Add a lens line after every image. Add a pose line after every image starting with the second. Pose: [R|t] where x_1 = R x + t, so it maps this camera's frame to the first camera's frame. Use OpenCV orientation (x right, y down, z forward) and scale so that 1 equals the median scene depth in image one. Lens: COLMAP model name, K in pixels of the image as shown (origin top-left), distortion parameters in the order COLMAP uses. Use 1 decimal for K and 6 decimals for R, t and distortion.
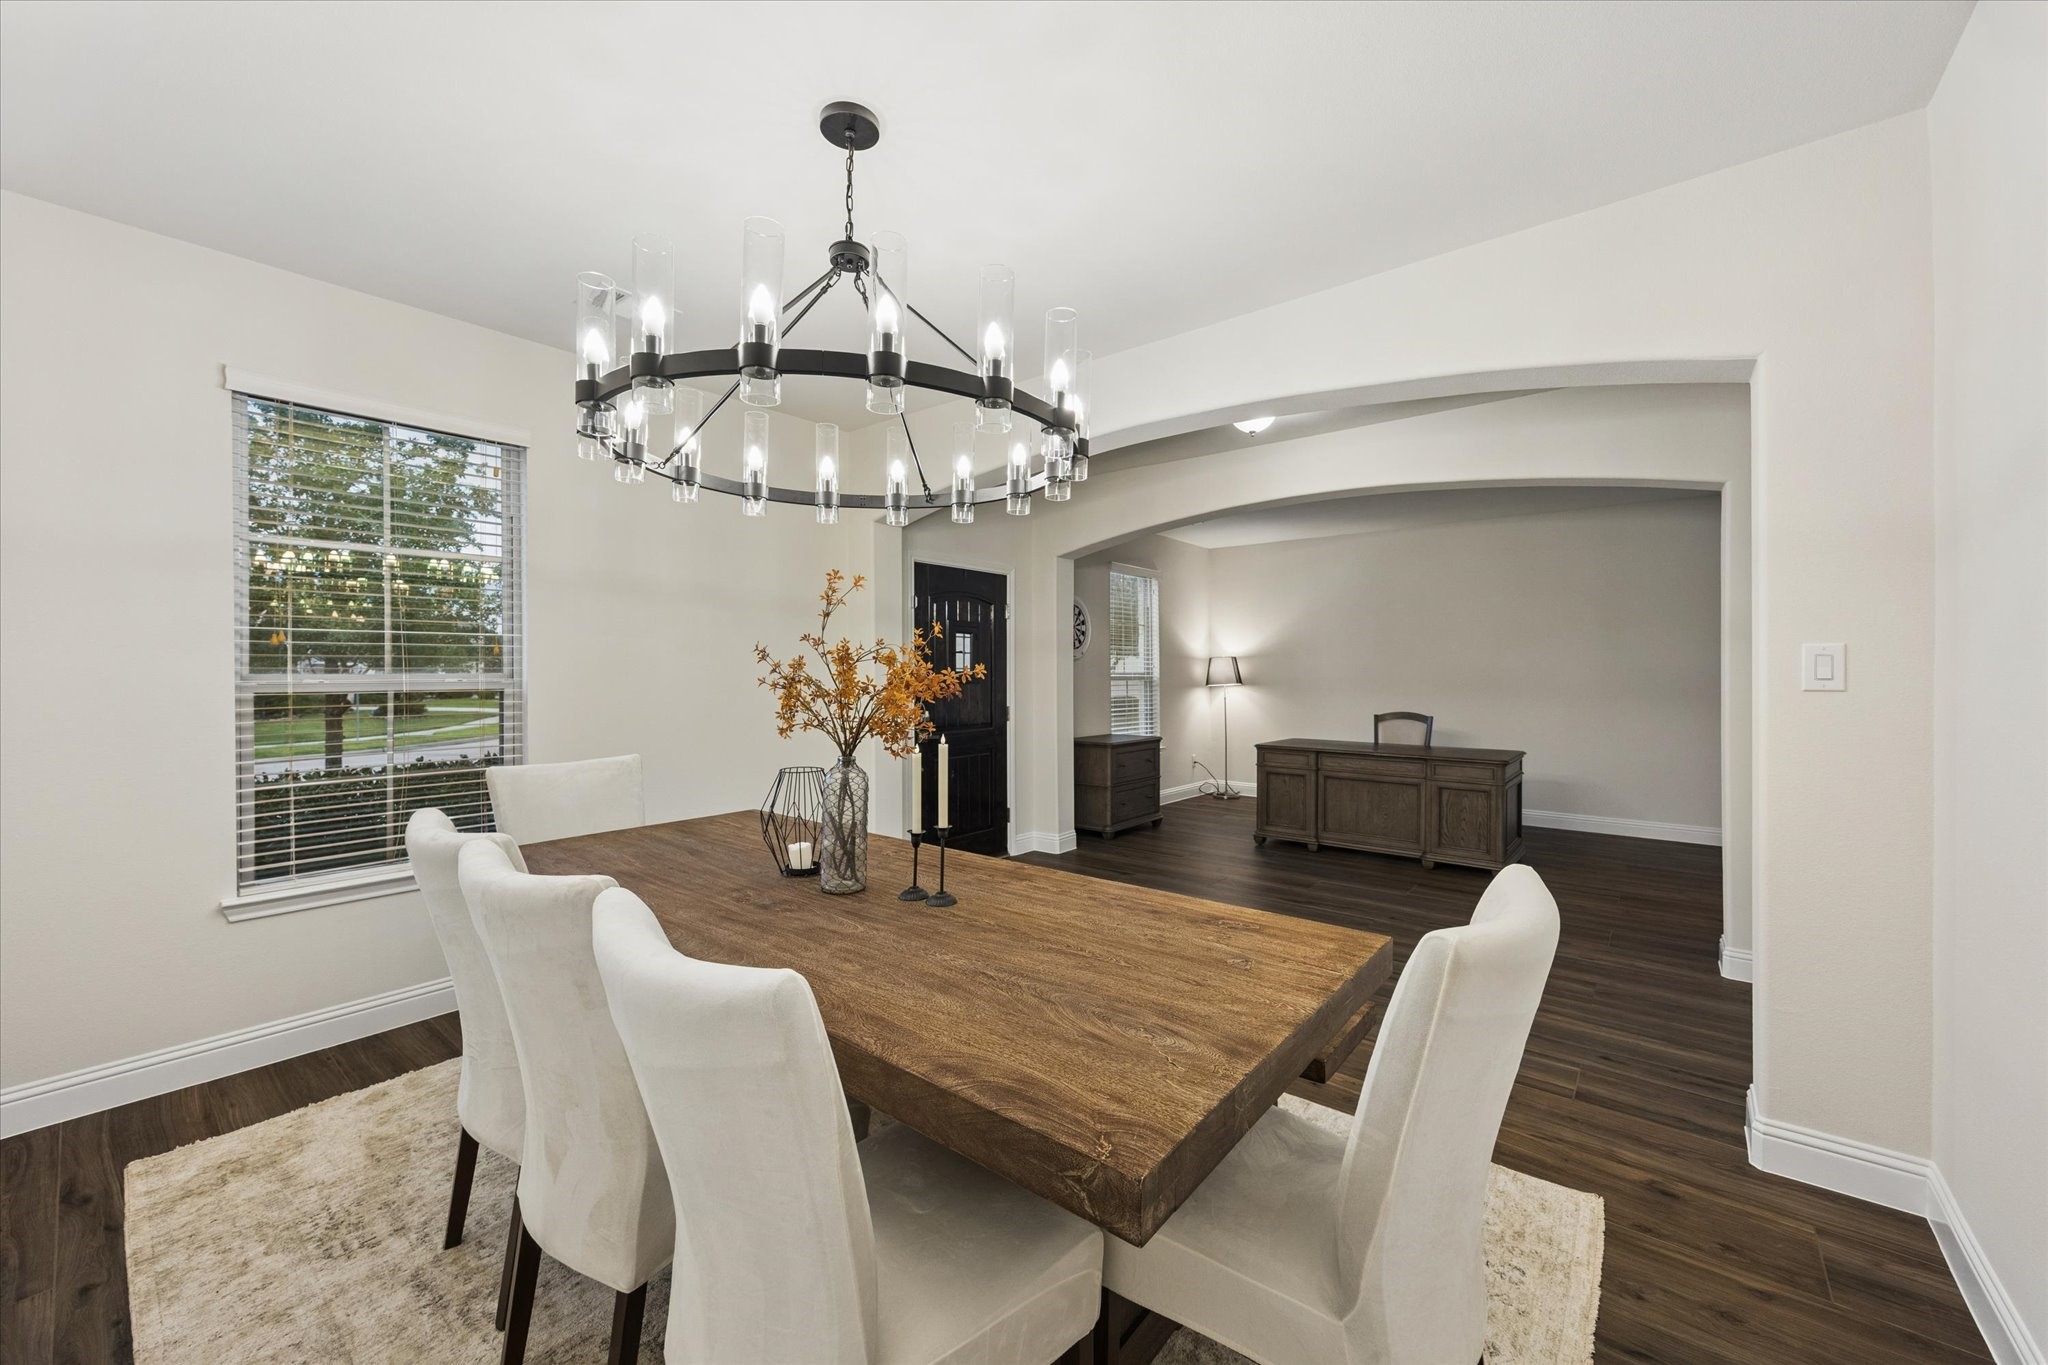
lens RADIAL K [[779.3, 0, 1022.8], [0, 779.3, 678.8], [0, 0, 1]] dist [-0.003191, 0.000753]
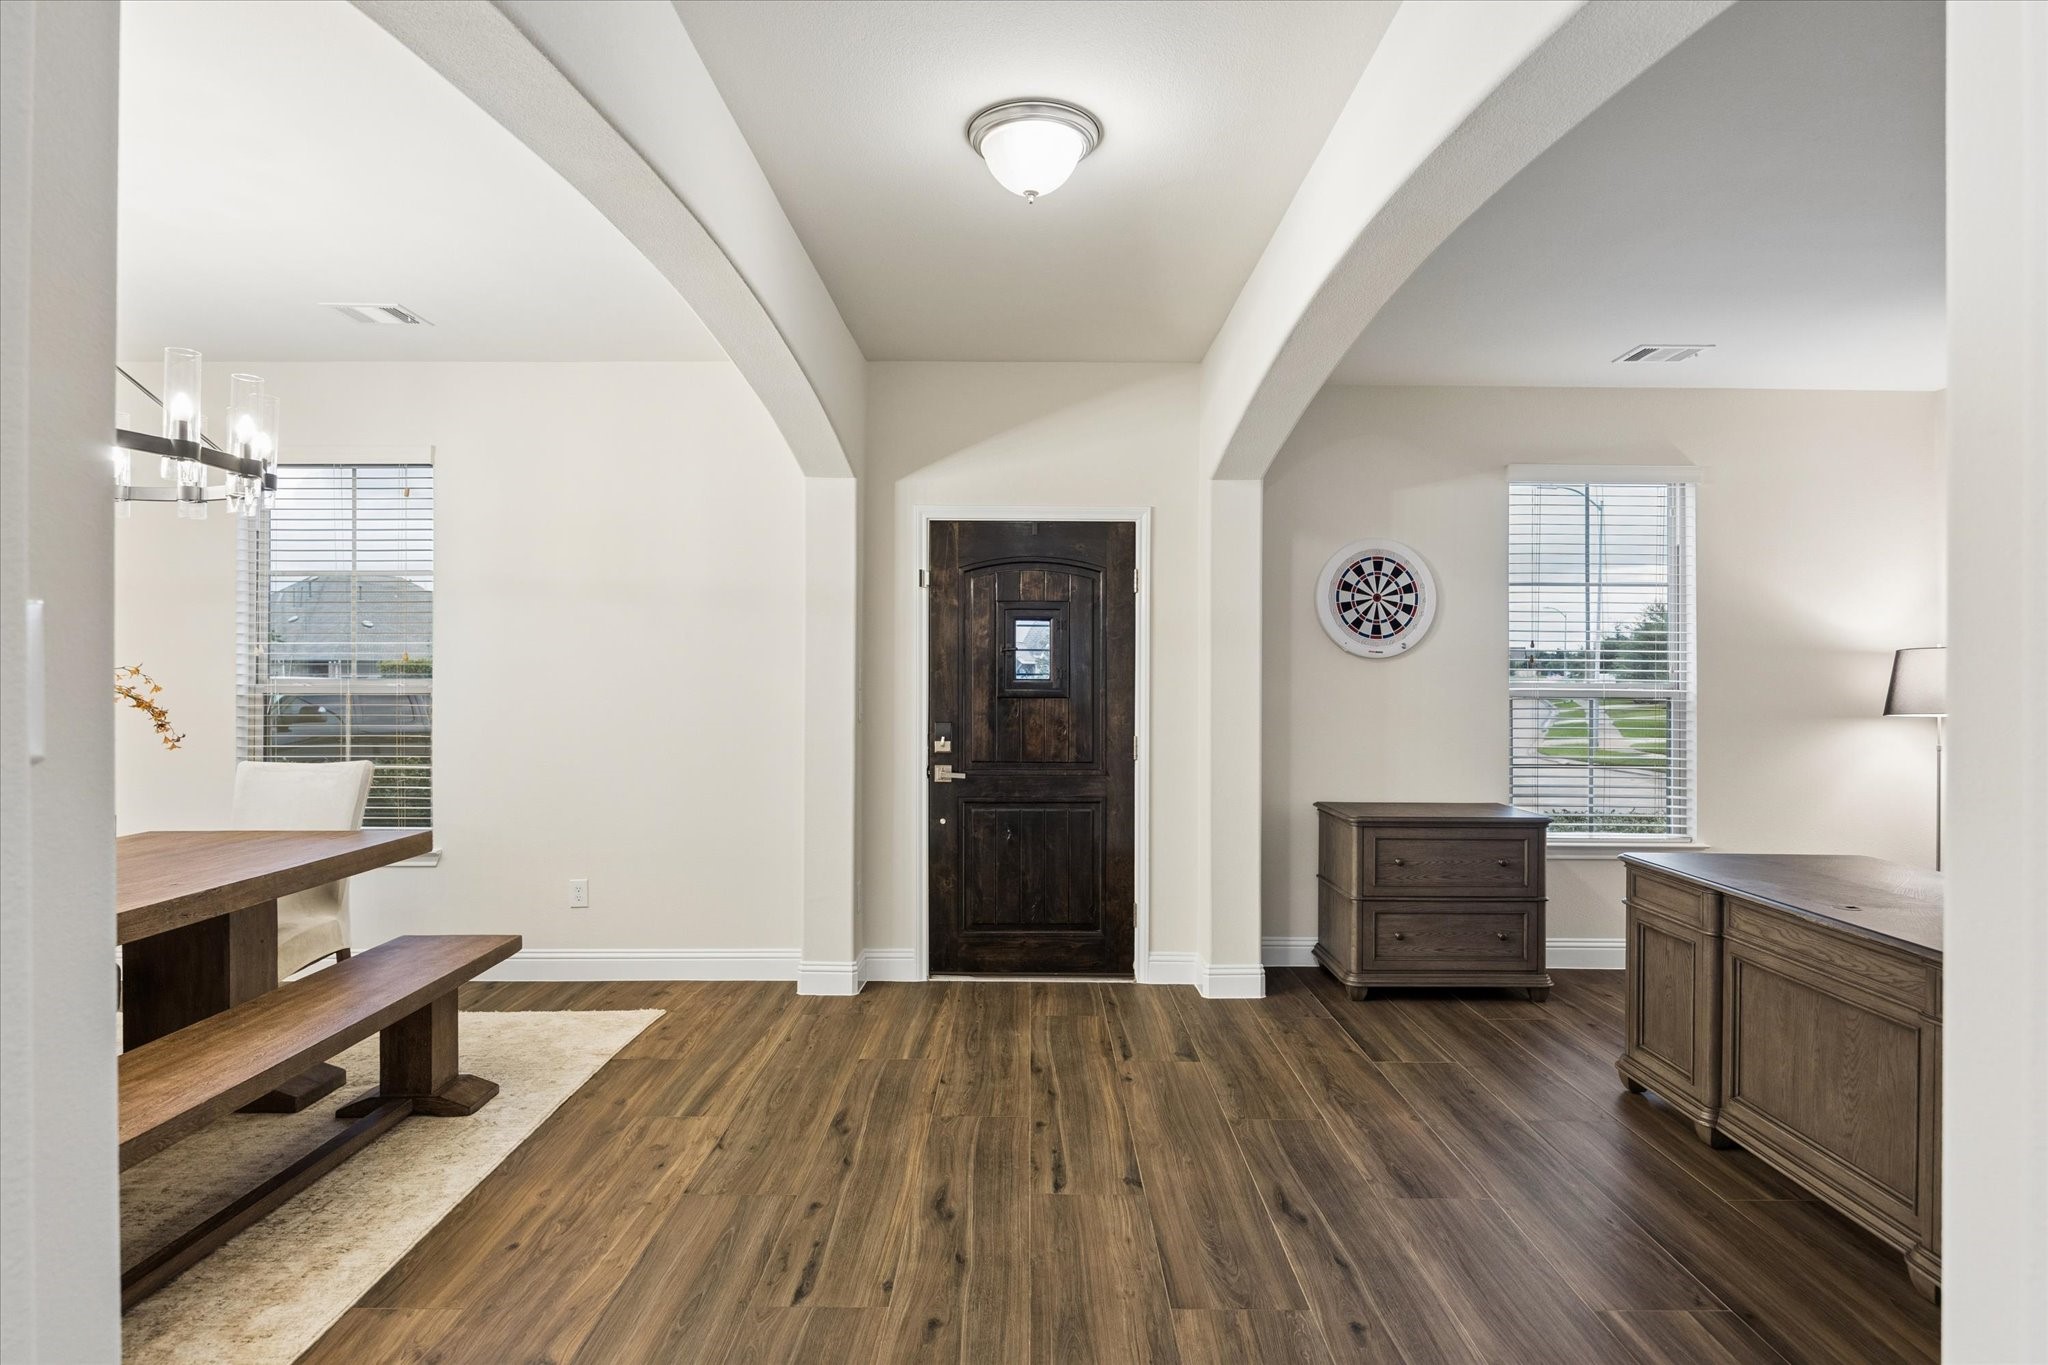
lens RADIAL K [[1085.0, 0, 1020.0], [0, 1085.0, 677.0], [0, 0, 1]] dist [-0.020551, -0.000165]
pose [[0.626353, 0.003912, -0.779530, 0.576545], [-0.010220, 0.999943, -0.003194, -0.007828], [0.779473, 0.009968, 0.626357, 0.391802]]
